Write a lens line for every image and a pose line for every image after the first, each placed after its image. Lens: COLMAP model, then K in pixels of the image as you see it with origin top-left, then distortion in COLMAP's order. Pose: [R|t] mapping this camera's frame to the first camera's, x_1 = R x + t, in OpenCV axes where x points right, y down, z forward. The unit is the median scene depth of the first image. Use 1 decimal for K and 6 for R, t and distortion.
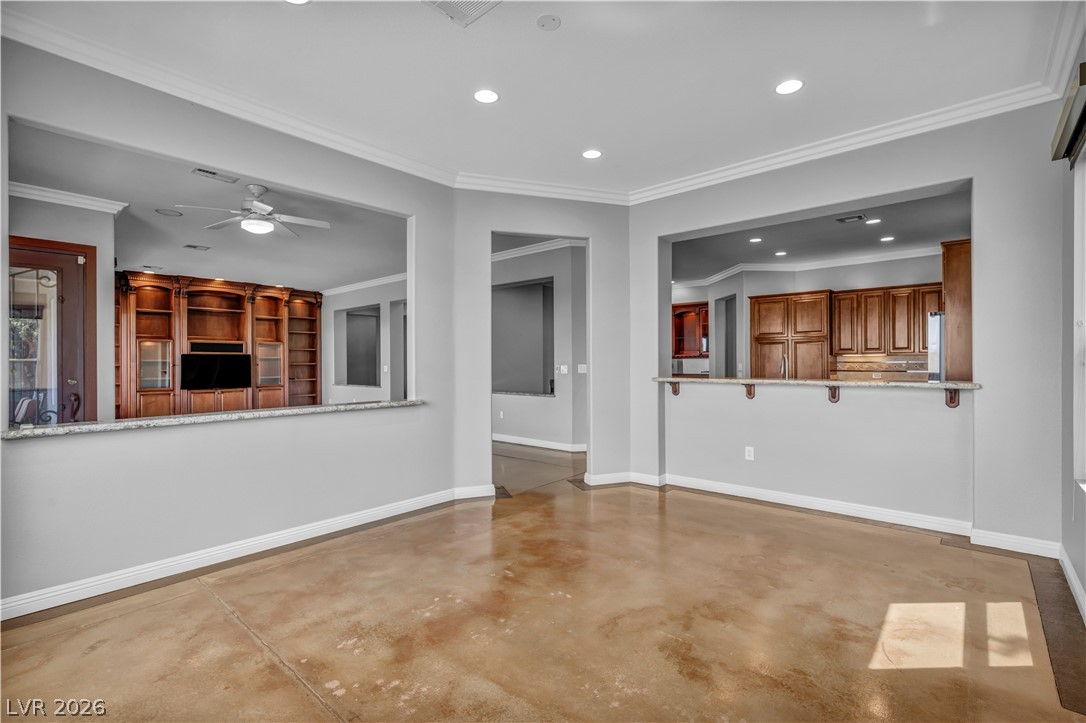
lens RADIAL K [[493.5, 0, 546.5], [0, 493.5, 361.5], [0, 0, 1]] dist [0.003693, 0.000265]
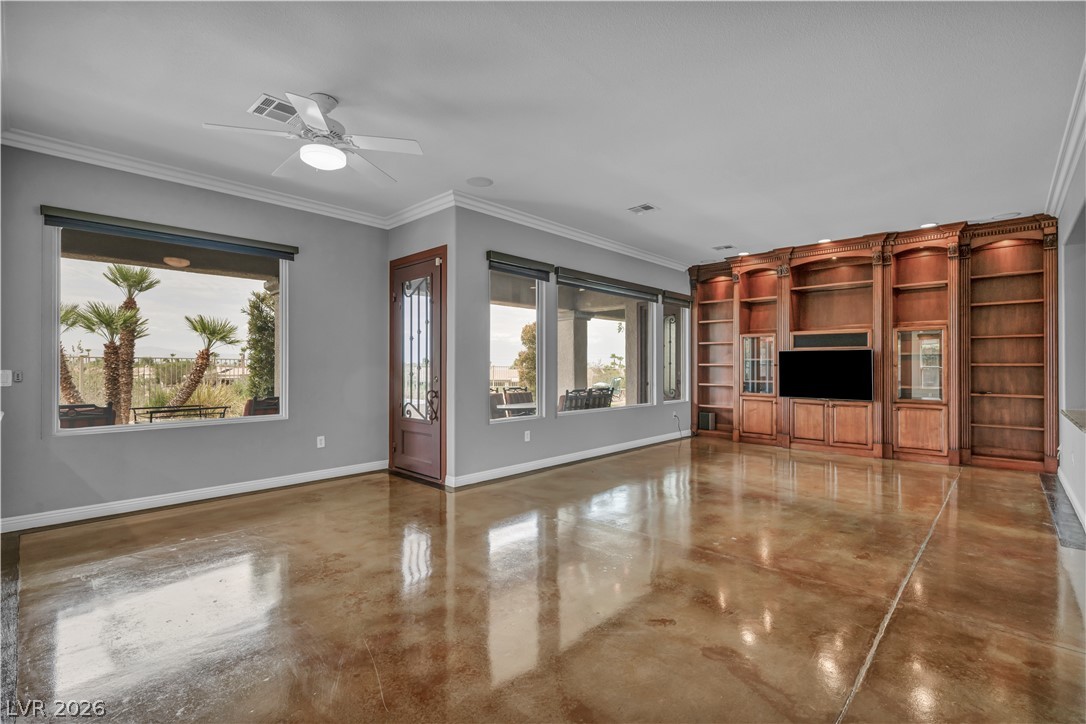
lens RADIAL K [[483.2, 0, 546.1], [0, 483.2, 363.5], [0, 0, 1]] dist [-0.000069, -0.000114]
pose [[-0.045265, 0.002634, -0.998972, 0.026626], [0.000105, 0.999997, 0.002632, 0.002247], [0.998975, 0.000015, -0.045265, 0.598309]]
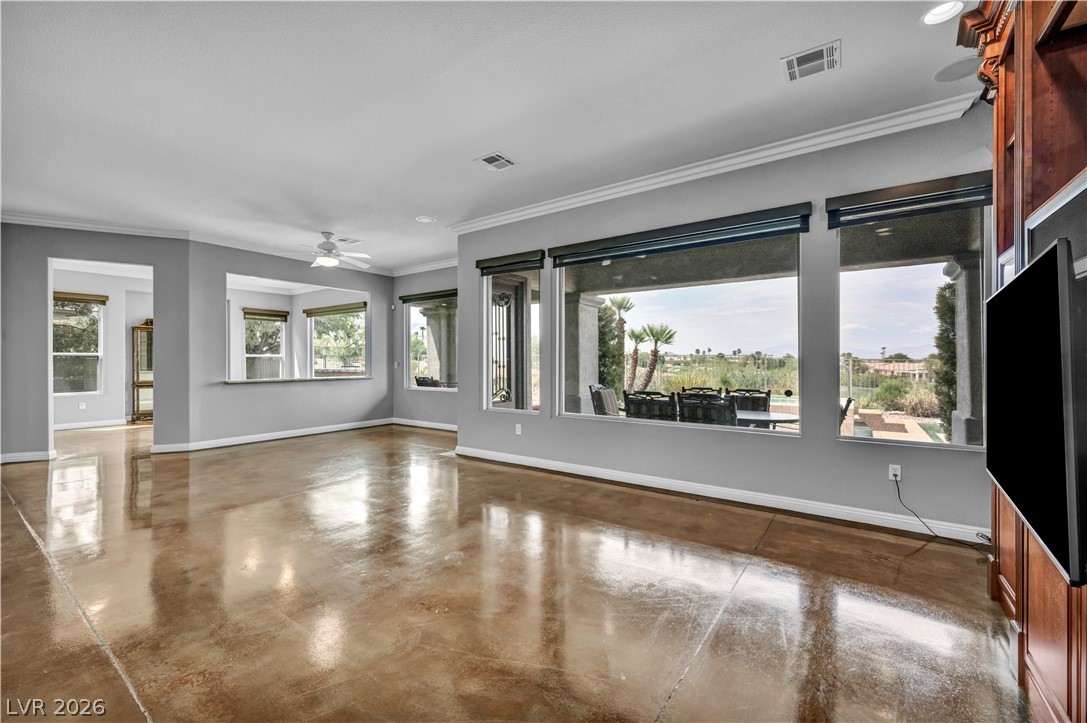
lens RADIAL K [[446.1, 0, 547.2], [0, 446.1, 360.9], [0, 0, 1]] dist [-0.000045, 0.000049]
pose [[-0.995194, 0.009142, -0.097498, -0.481482], [0.009310, 0.999956, -0.001272, 0.008405], [0.097482, -0.002173, -0.995235, 1.044690]]
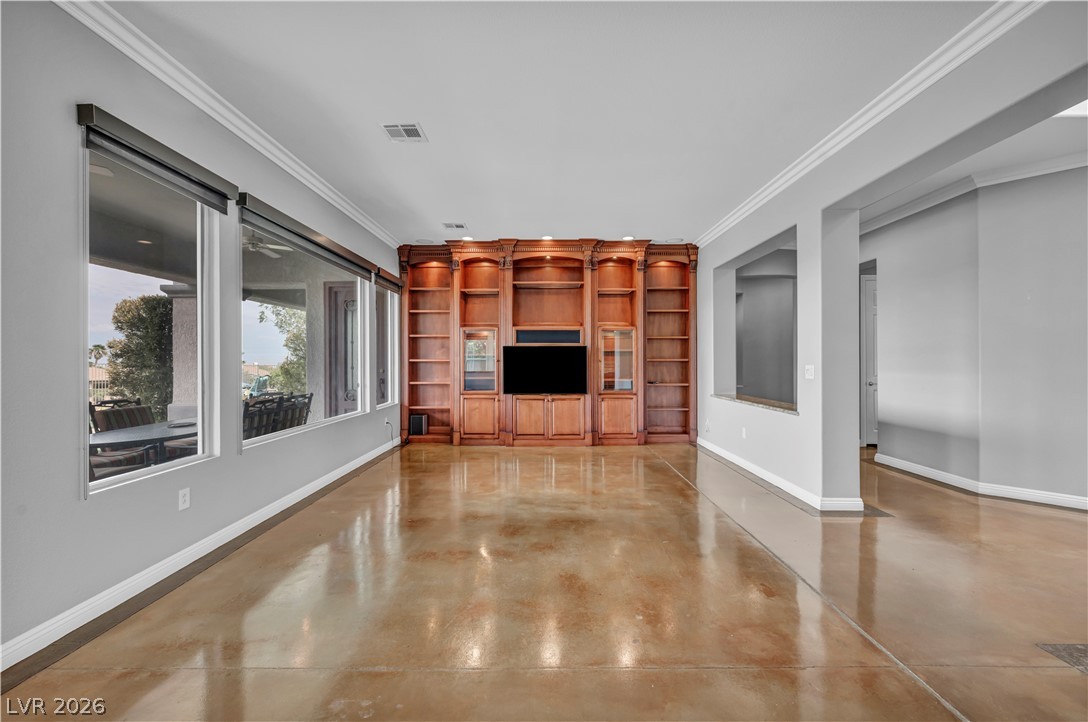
lens RADIAL K [[446.5, 0, 540.6], [0, 446.5, 359.1], [0, 0, 1]] dist [-0.000045, 0.000049]
pose [[0.647670, 0.002784, -0.761916, -0.173996], [-0.001022, 0.999996, 0.002785, 0.002489], [0.761920, -0.001025, 0.647670, 0.544282]]
